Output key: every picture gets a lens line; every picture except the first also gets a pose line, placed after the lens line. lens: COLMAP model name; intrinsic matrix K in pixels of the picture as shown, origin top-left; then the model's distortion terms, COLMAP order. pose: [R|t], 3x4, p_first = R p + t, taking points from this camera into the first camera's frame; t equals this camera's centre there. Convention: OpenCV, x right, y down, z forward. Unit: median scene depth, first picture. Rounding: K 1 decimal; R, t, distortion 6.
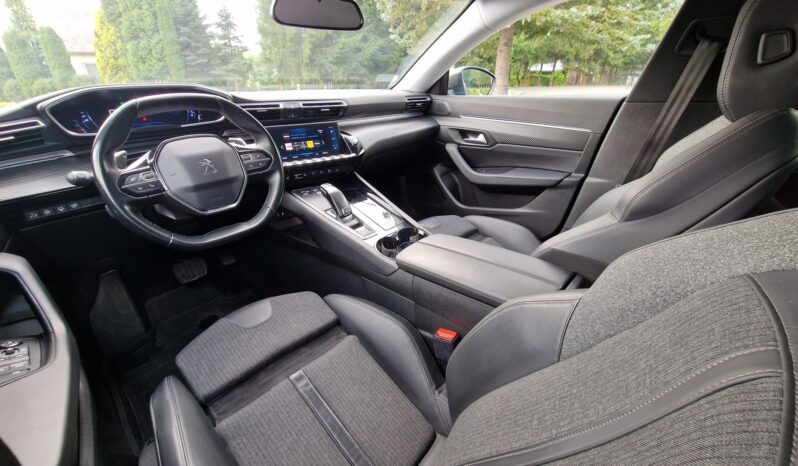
lens RADIAL K [[339.0, 0, 395.7], [0, 339.0, 231.8], [0, 0, 1]] dist [-0.000234, -0.000344]
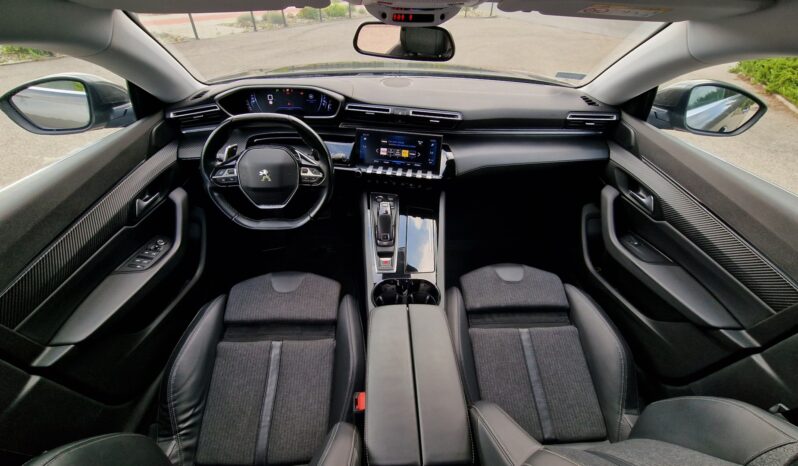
lens RADIAL K [[339.0, 0, 395.7], [0, 339.0, 231.8], [0, 0, 1]] dist [-0.000234, -0.000344]
pose [[0.708697, 0.451750, -0.541913, 0.374693], [-0.319091, 0.890301, 0.324877, -0.366173], [0.629229, -0.057320, 0.775103, 0.188988]]
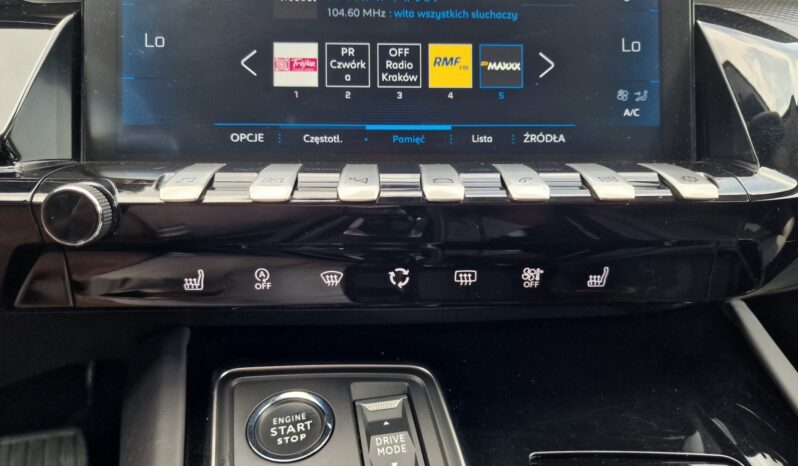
lens RADIAL K [[592.7, 0, 415.8], [0, 592.7, 235.2], [0, 0, 1]] dist [0.003292, -0.003888]
pose [[0.825673, 0.202961, -0.526376, -0.116851], [-0.237408, 0.971408, 0.002159, -0.184317], [0.511764, 0.123183, 0.850249, 0.782296]]
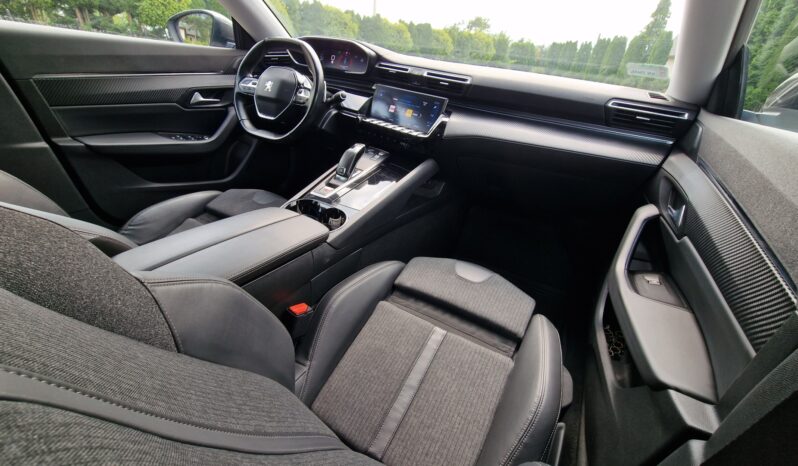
lens RADIAL K [[339.0, 0, 395.7], [0, 339.0, 231.8], [0, 0, 1]] dist [-0.000234, -0.000344]
pose [[0.222425, 0.484382, -0.846110, 0.719287], [-0.500157, 0.801639, 0.327442, -0.282349], [0.836881, 0.350356, 0.420571, 0.673881]]
